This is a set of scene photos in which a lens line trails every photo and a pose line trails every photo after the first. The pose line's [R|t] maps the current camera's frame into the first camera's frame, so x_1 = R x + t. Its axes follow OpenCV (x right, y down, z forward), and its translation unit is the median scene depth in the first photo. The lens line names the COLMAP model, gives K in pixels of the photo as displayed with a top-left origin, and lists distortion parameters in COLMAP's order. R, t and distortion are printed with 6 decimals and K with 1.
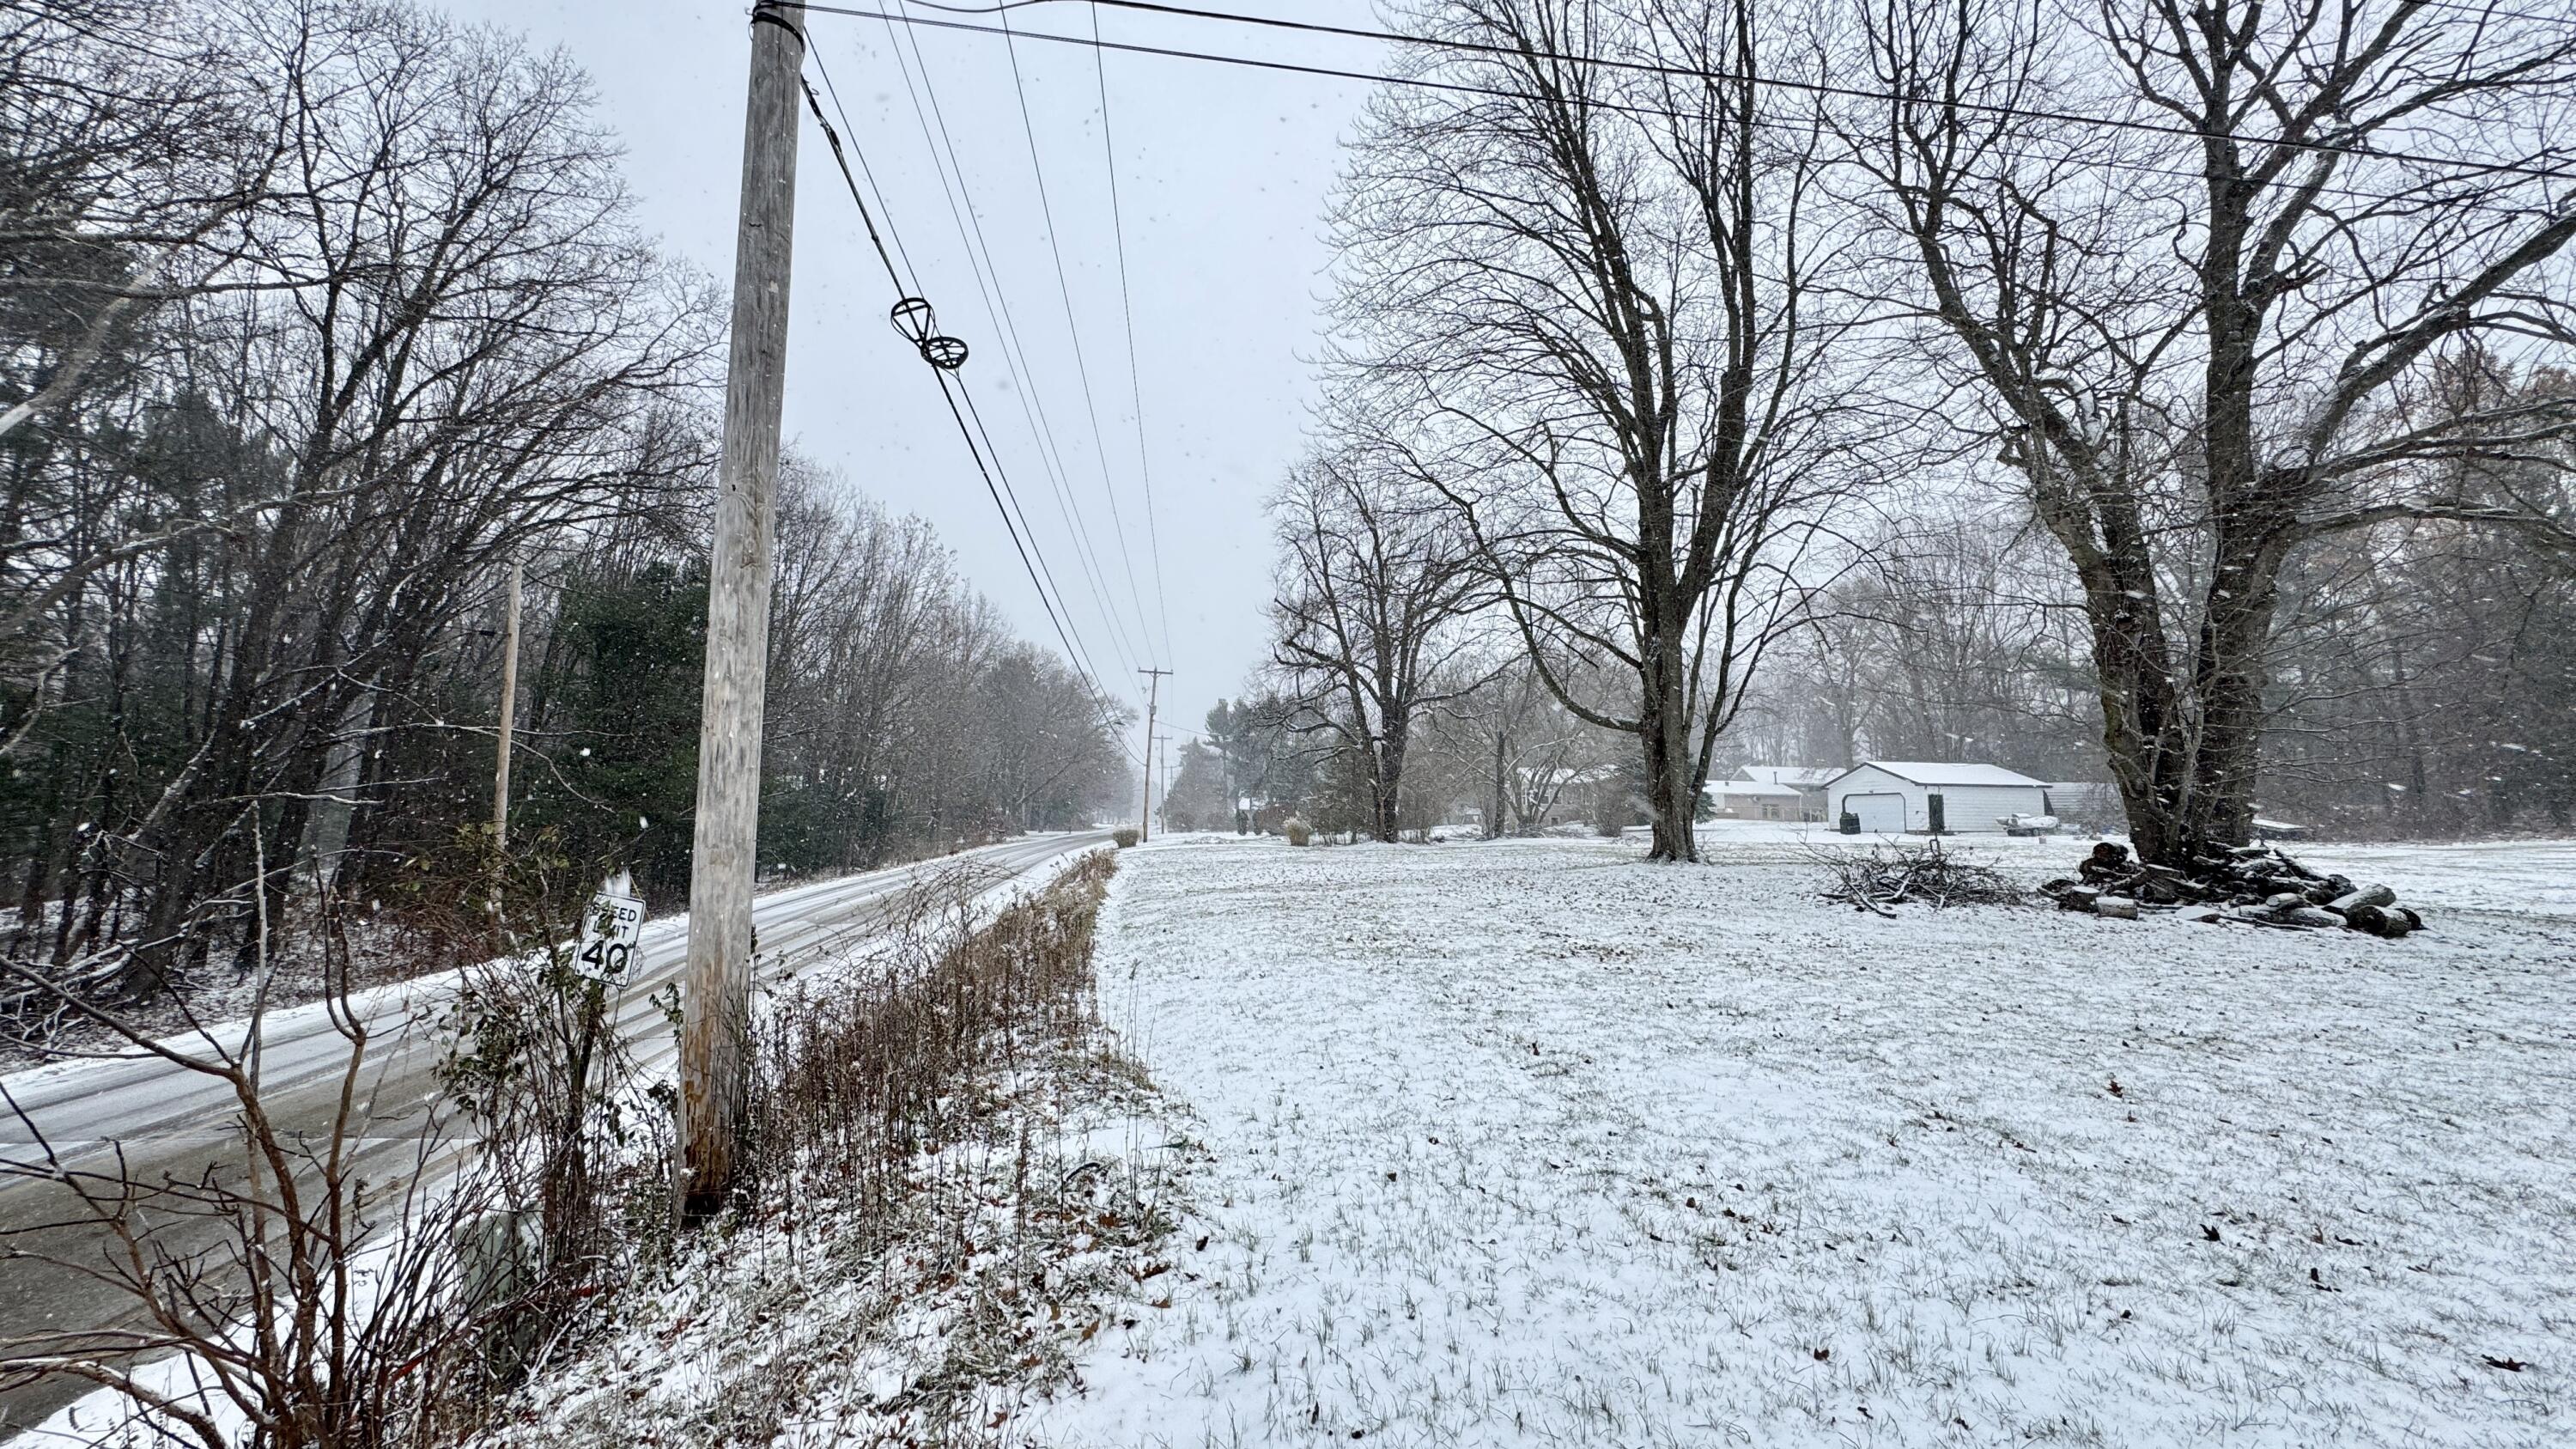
lens RADIAL K [[1033.7, 0, 1286.8], [0, 1033.7, 728.3], [0, 0, 1]] dist [-0.001276, 0.000023]
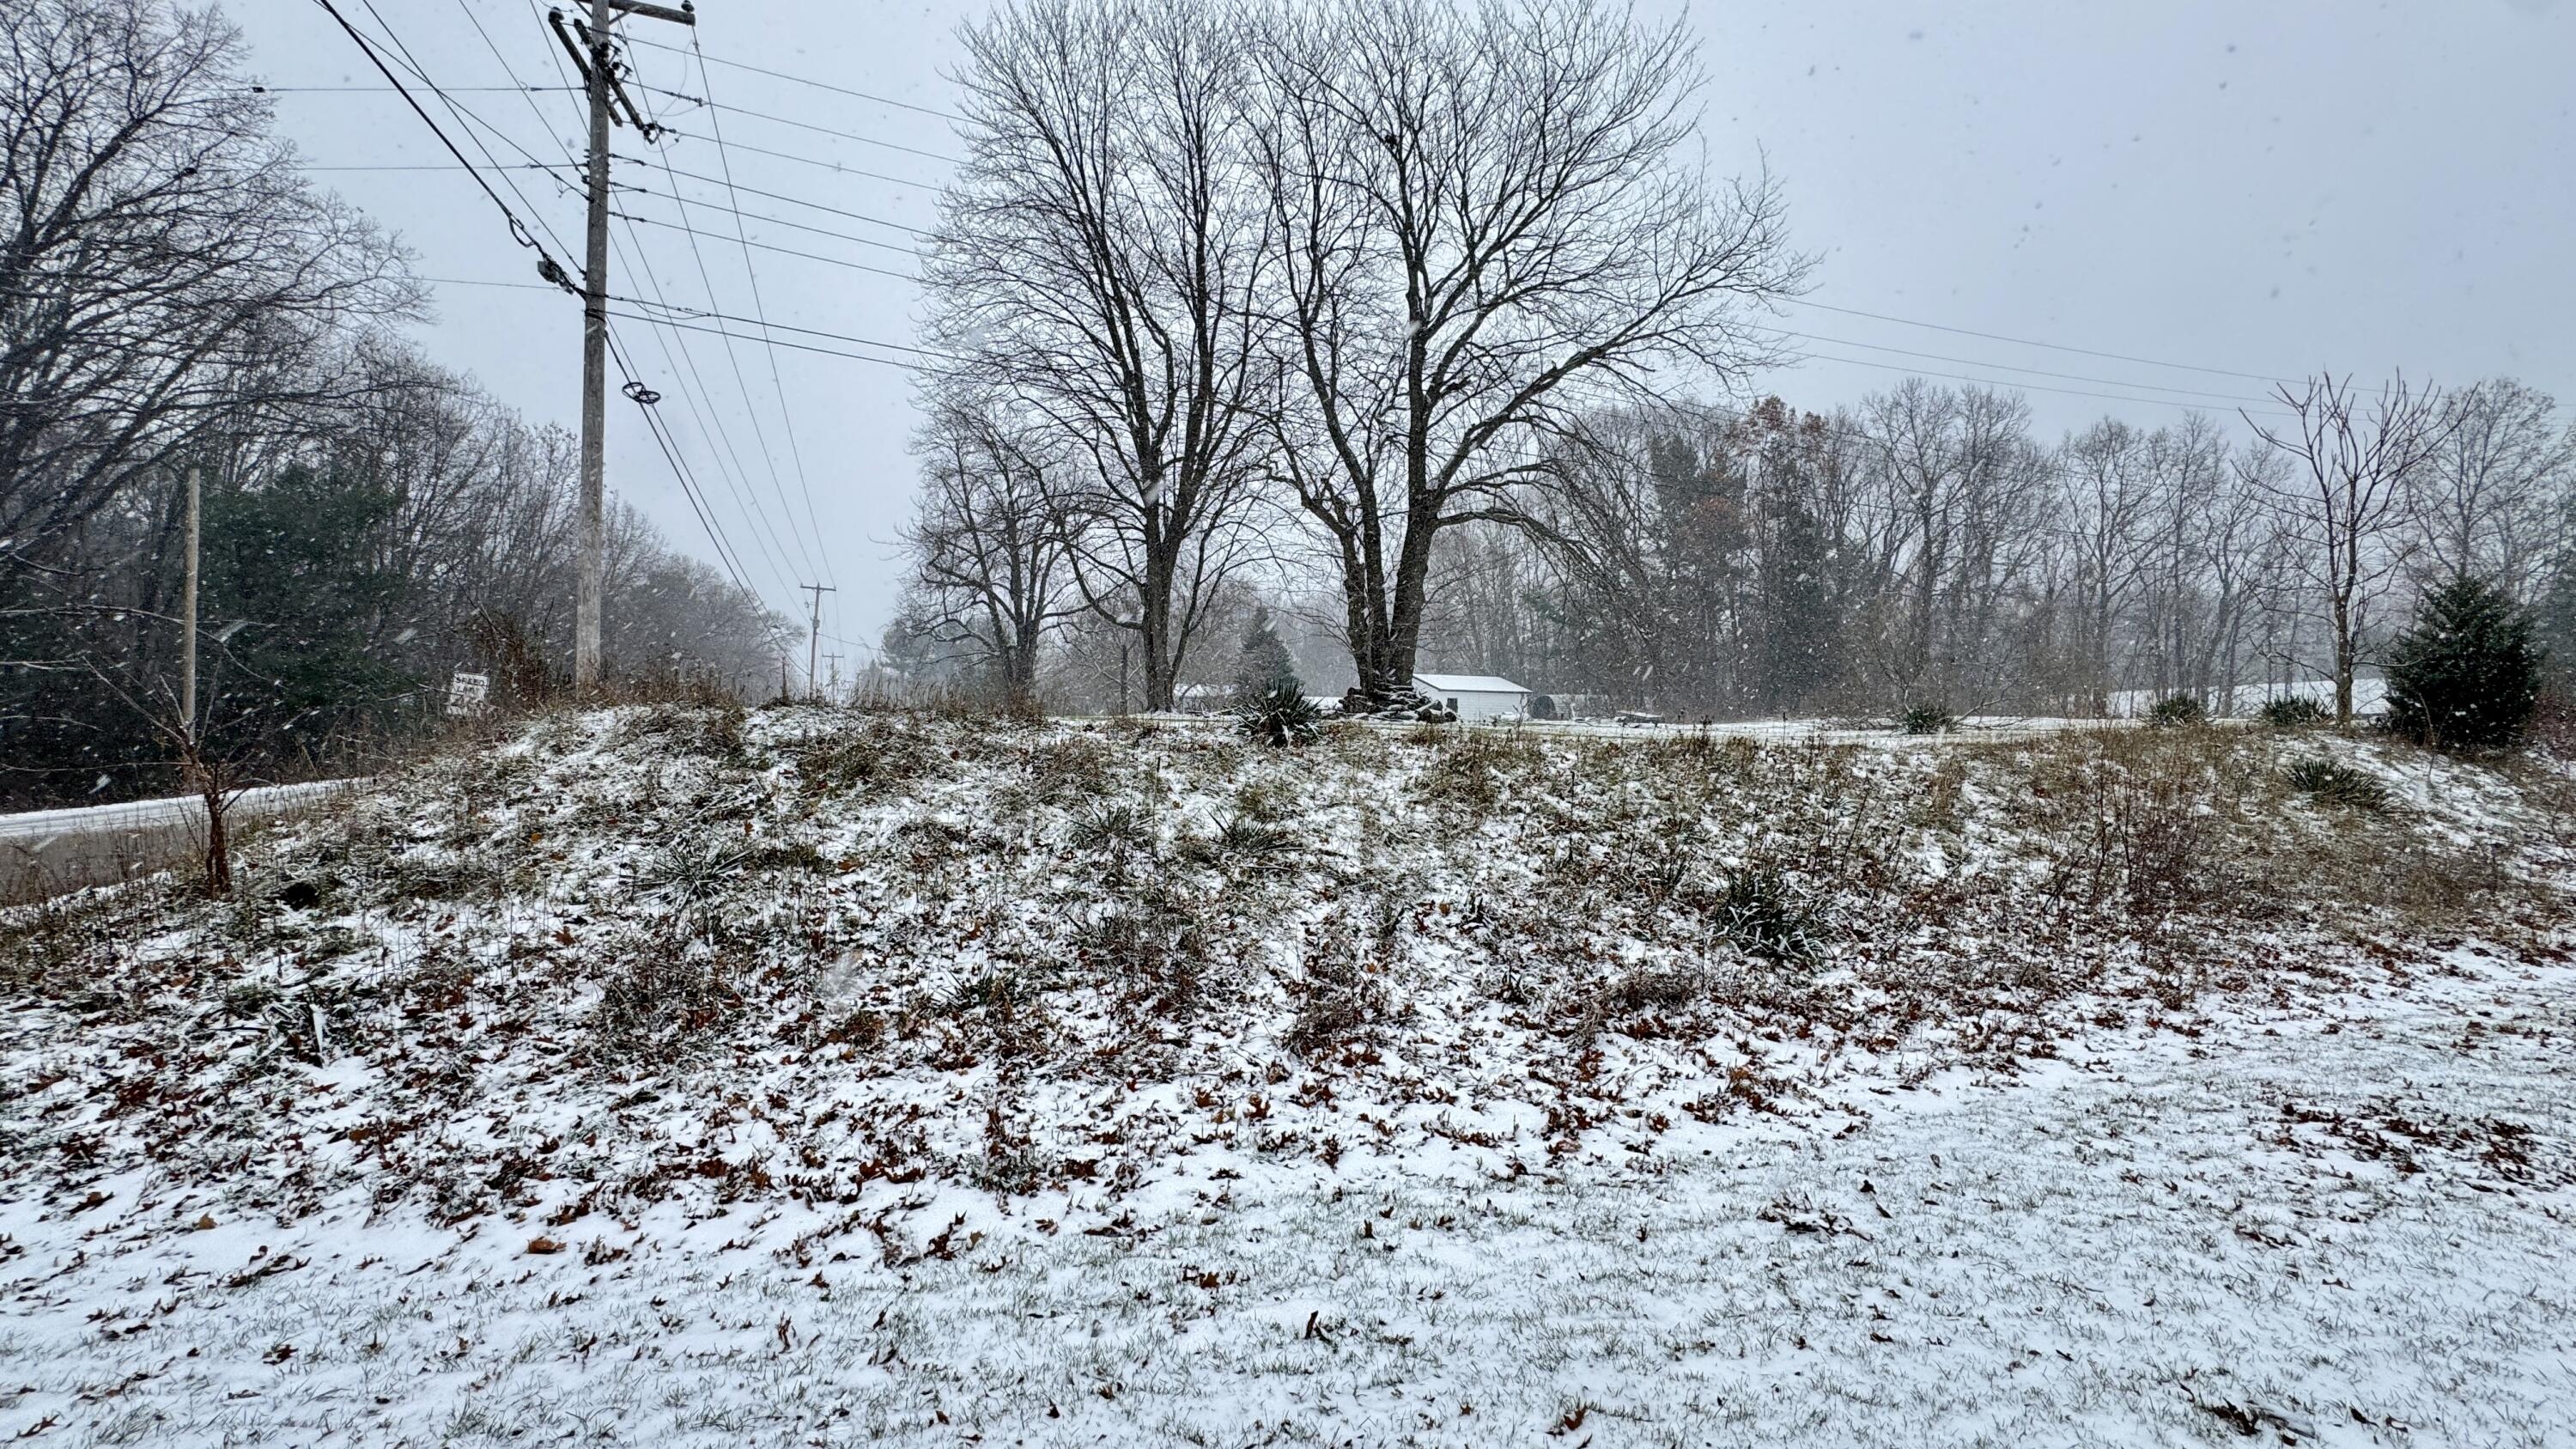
lens RADIAL K [[1031.1, 0, 1289.6], [0, 1031.1, 721.4], [0, 0, 1]] dist [-0.003210, 0.000278]
pose [[0.958777, -0.006061, 0.284093, 0.130978], [-0.011236, 0.998182, 0.059216, 0.052223], [-0.283936, -0.059968, 0.956966, -0.597166]]
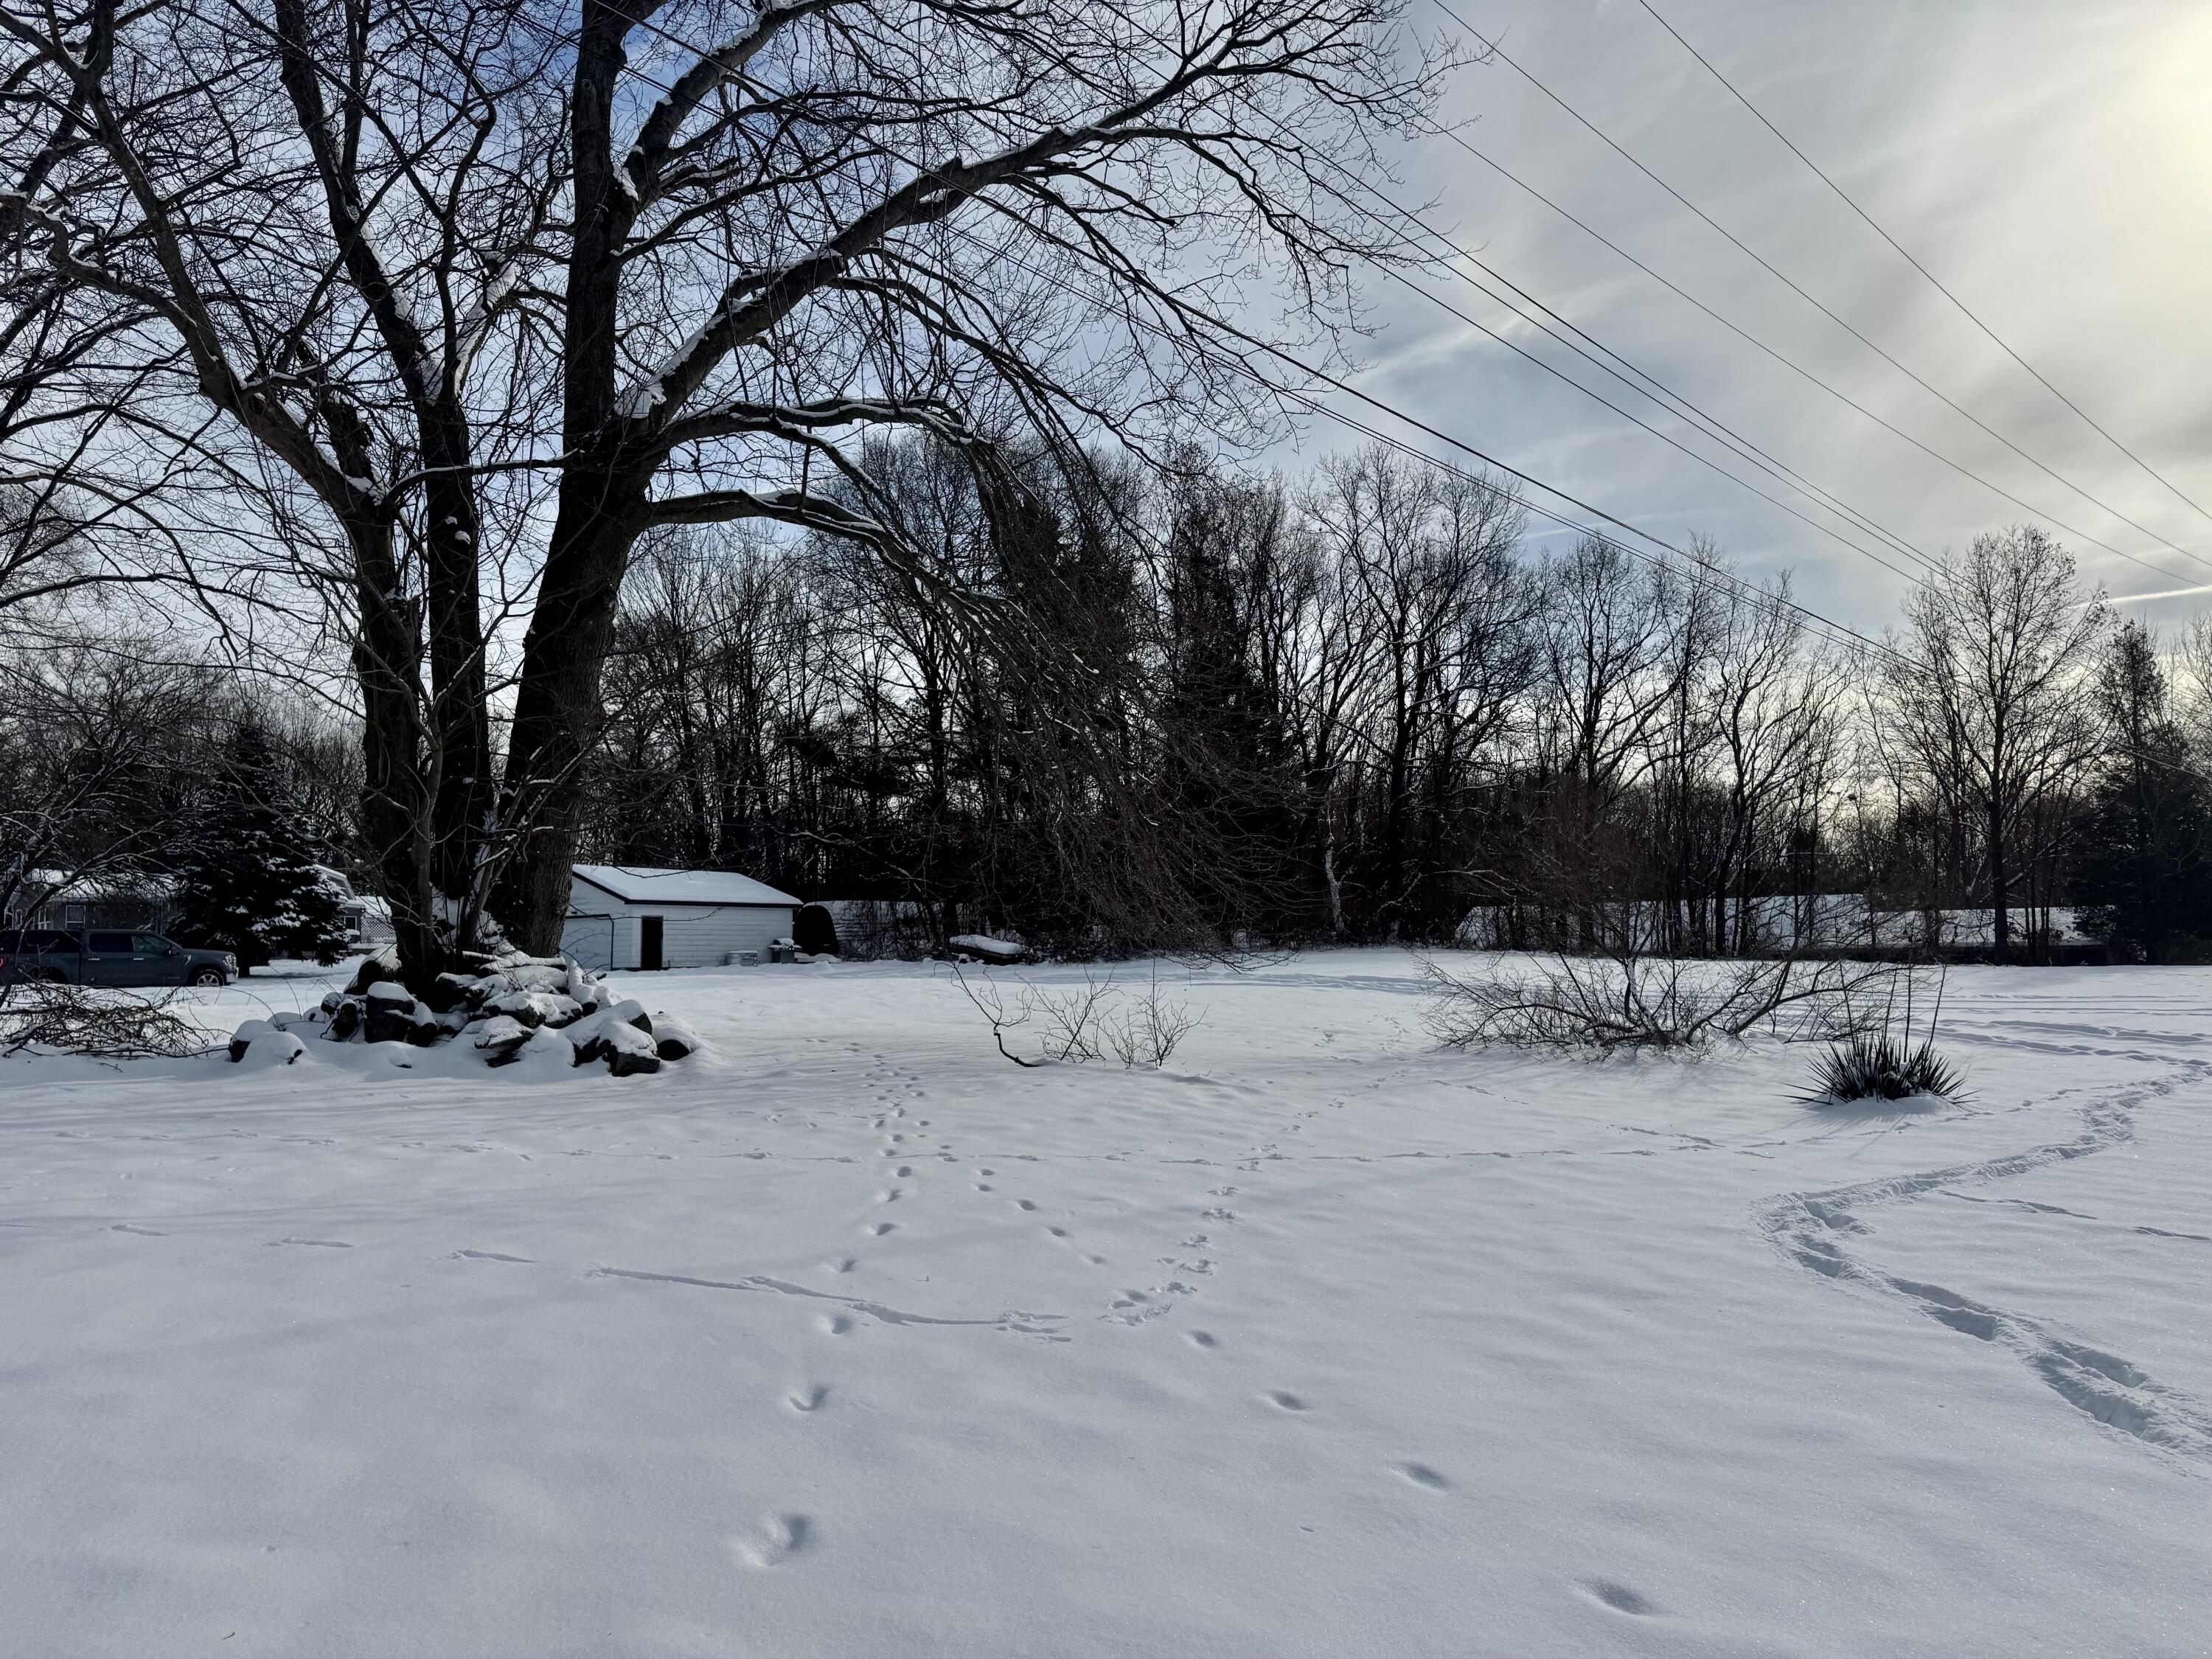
lens RADIAL K [[1560.7, 0, 1113.1], [0, 1560.7, 843.5], [0, 0, 1]] dist [0.044511, -0.038590]
pose [[0.740114, 0.035553, 0.671541, 0.387309], [-0.041906, 0.999099, -0.006710, 0.023766], [-0.671174, -0.023175, 0.740937, -0.014001]]
